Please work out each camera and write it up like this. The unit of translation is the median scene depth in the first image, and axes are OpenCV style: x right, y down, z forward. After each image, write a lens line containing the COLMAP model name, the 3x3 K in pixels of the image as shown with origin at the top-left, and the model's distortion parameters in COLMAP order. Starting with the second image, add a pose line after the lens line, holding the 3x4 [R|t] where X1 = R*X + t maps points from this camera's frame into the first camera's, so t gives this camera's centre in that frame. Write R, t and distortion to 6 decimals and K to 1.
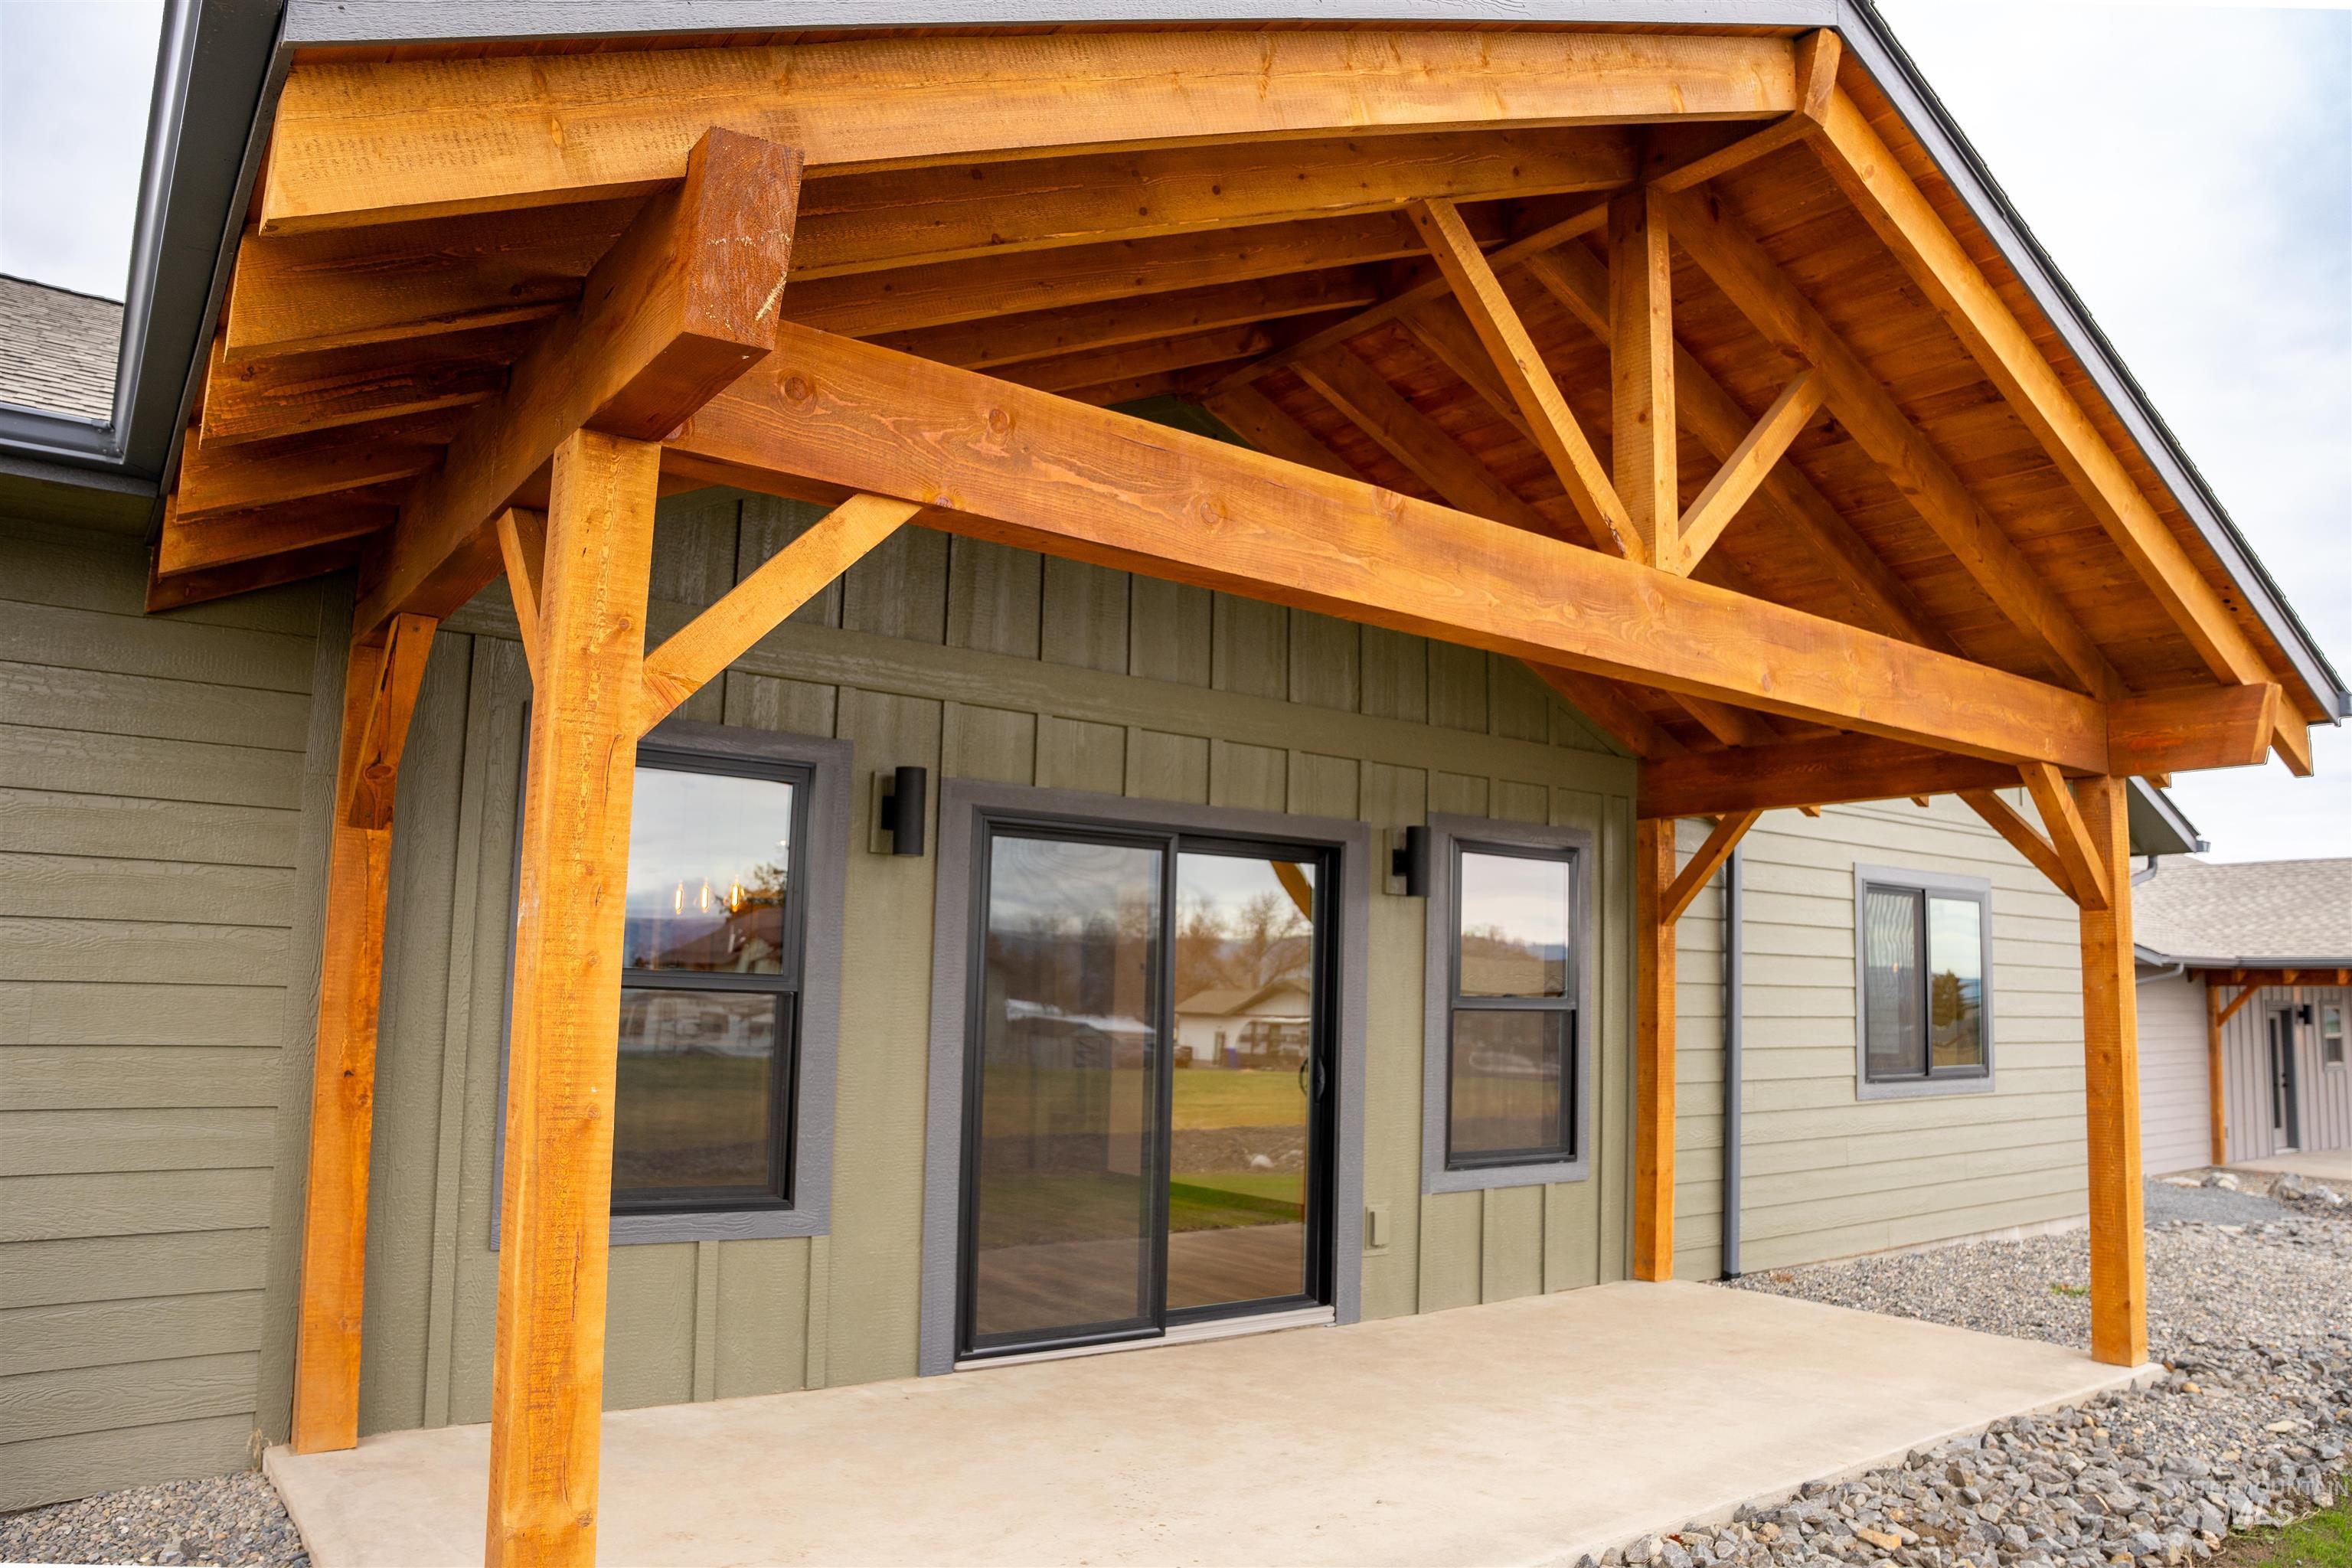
lens RADIAL K [[1624.3, 0, 1188.2], [0, 1624.3, 787.1], [0, 0, 1]] dist [-0.171145, 0.121124]
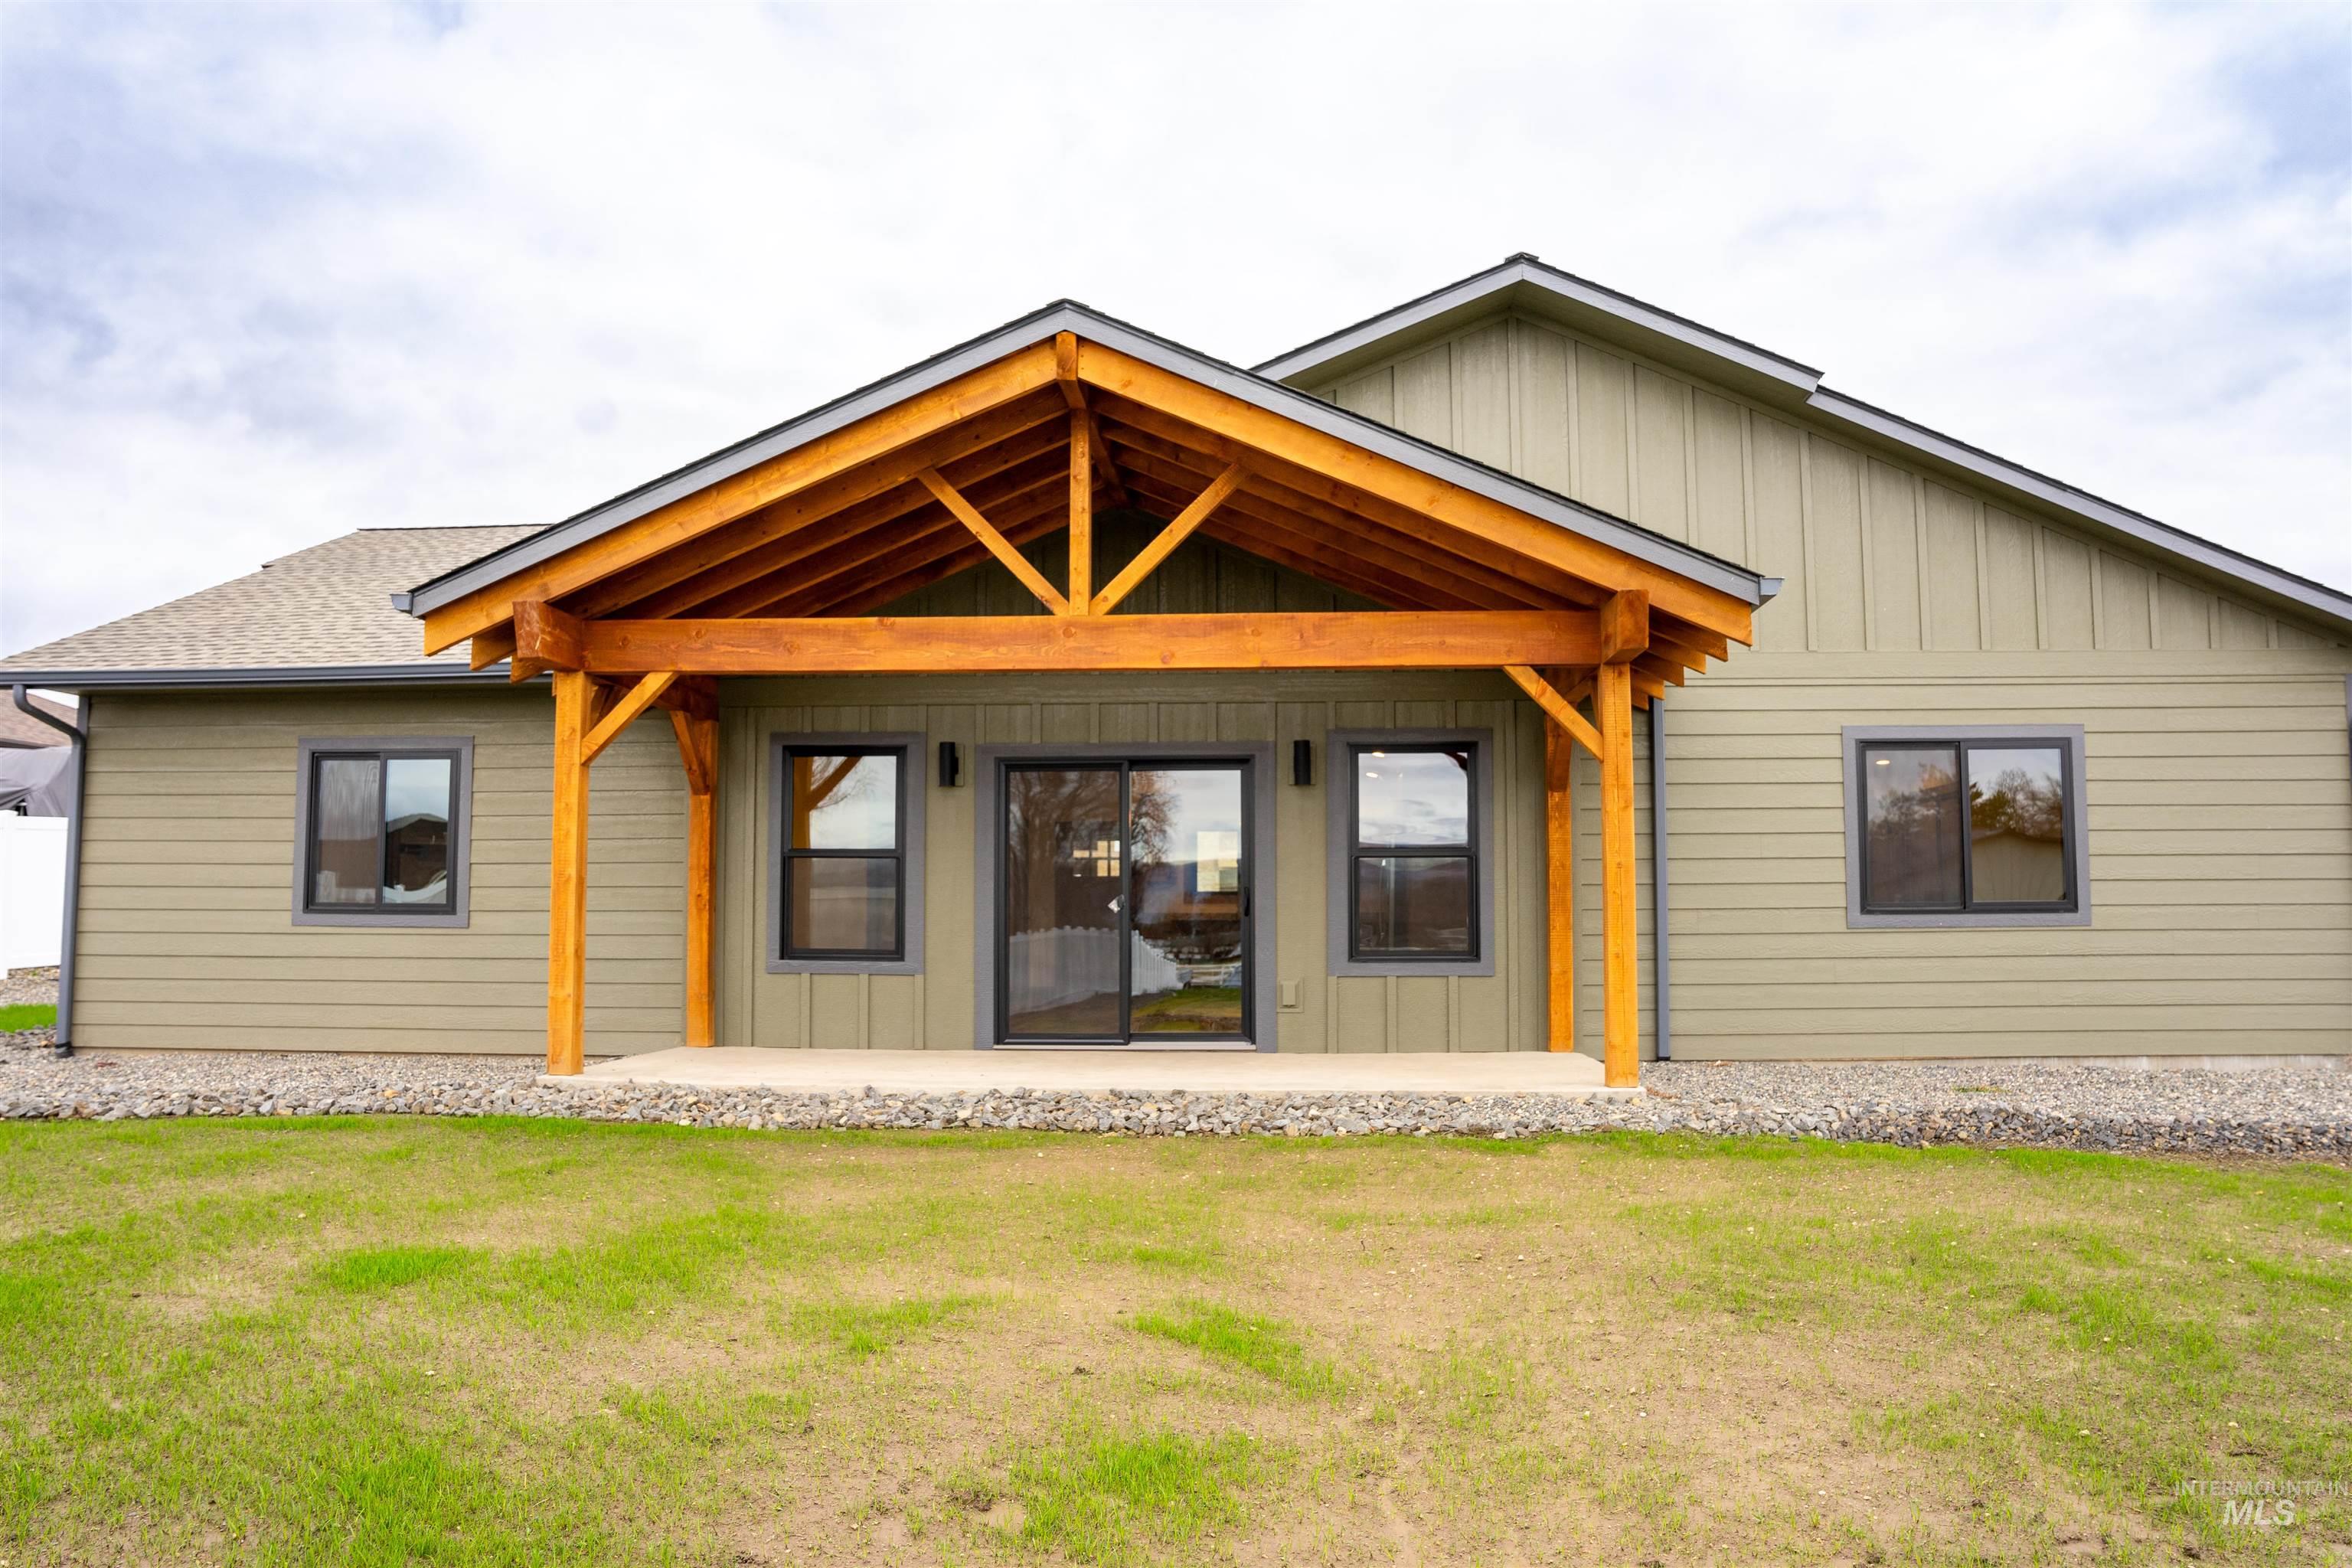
lens RADIAL K [[1651.5, 0, 1176.0], [0, 1651.5, 784.0], [0, 0, 1]] dist [-0.142177, 0.000480]
pose [[0.771617, -0.075857, -0.631547, 1.178083], [0.100647, 0.994916, 0.003466, 0.053423], [0.628074, -0.066237, 0.775330, -0.356688]]
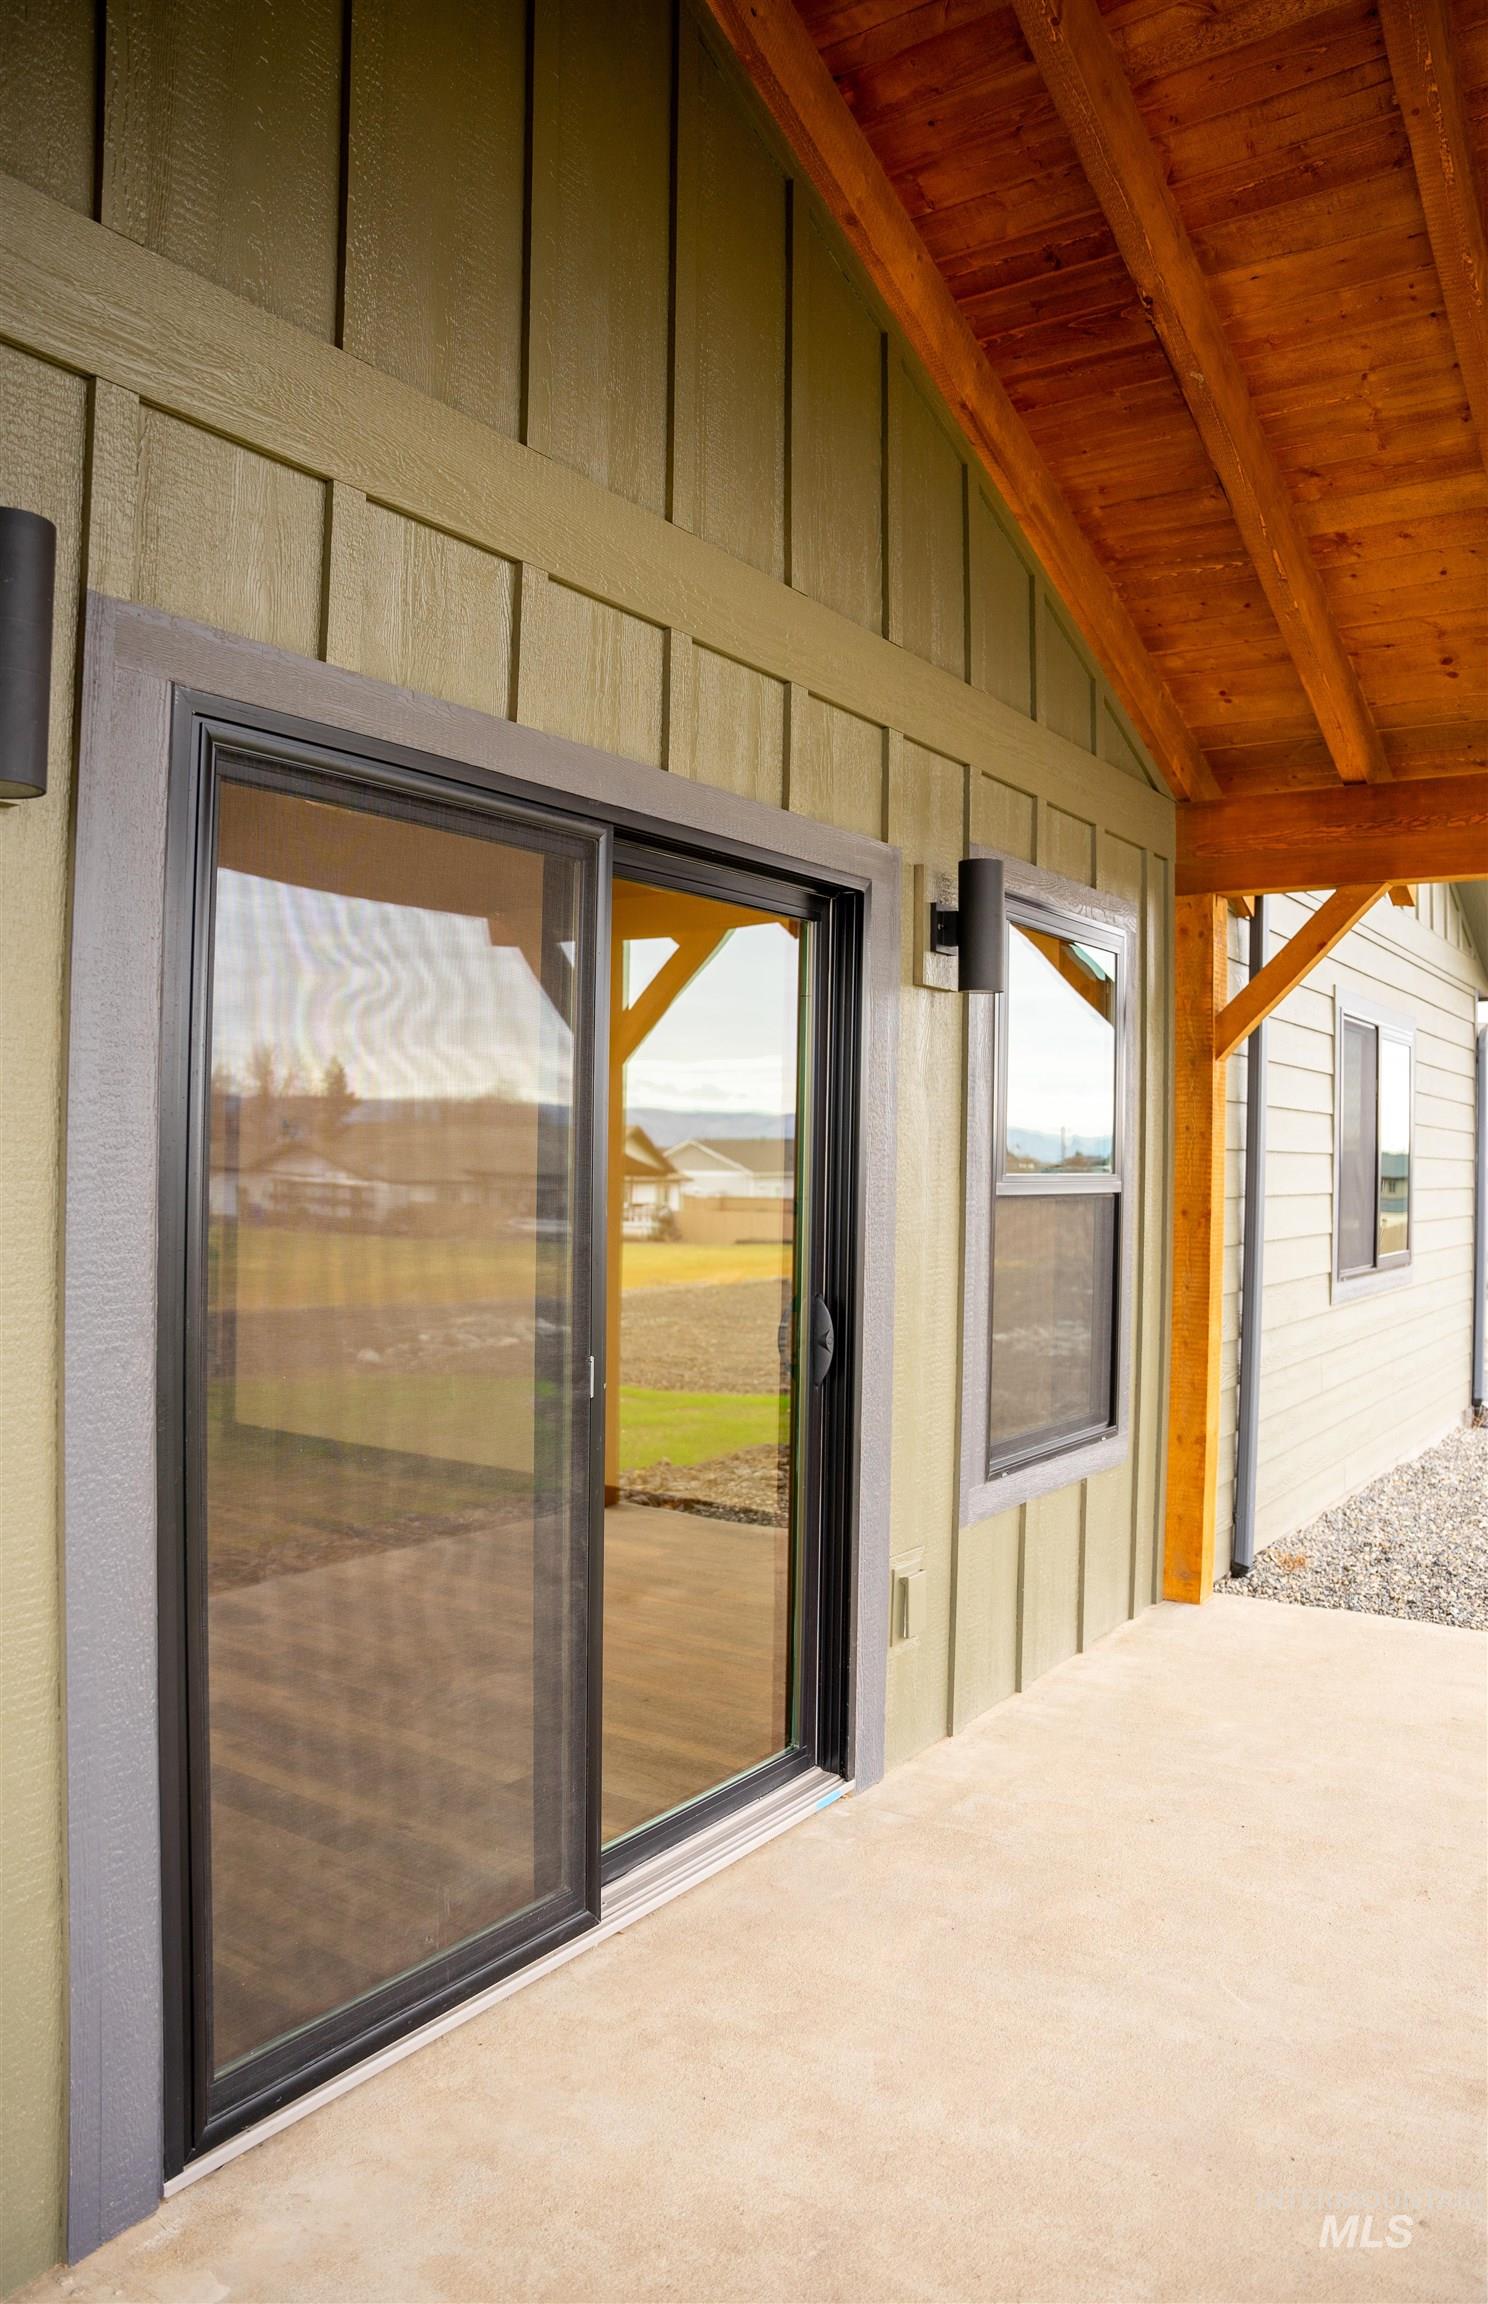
lens RADIAL K [[1627.1, 0, 744.0], [0, 1627.1, 1152.0], [0, 0, 1]] dist [-0.173727, 0.147438]
pose [[0.946528, -0.009458, 0.322484, -0.118284], [-0.032713, 0.991605, 0.125100, 0.062032], [-0.320959, -0.128960, 0.938272, 0.573105]]
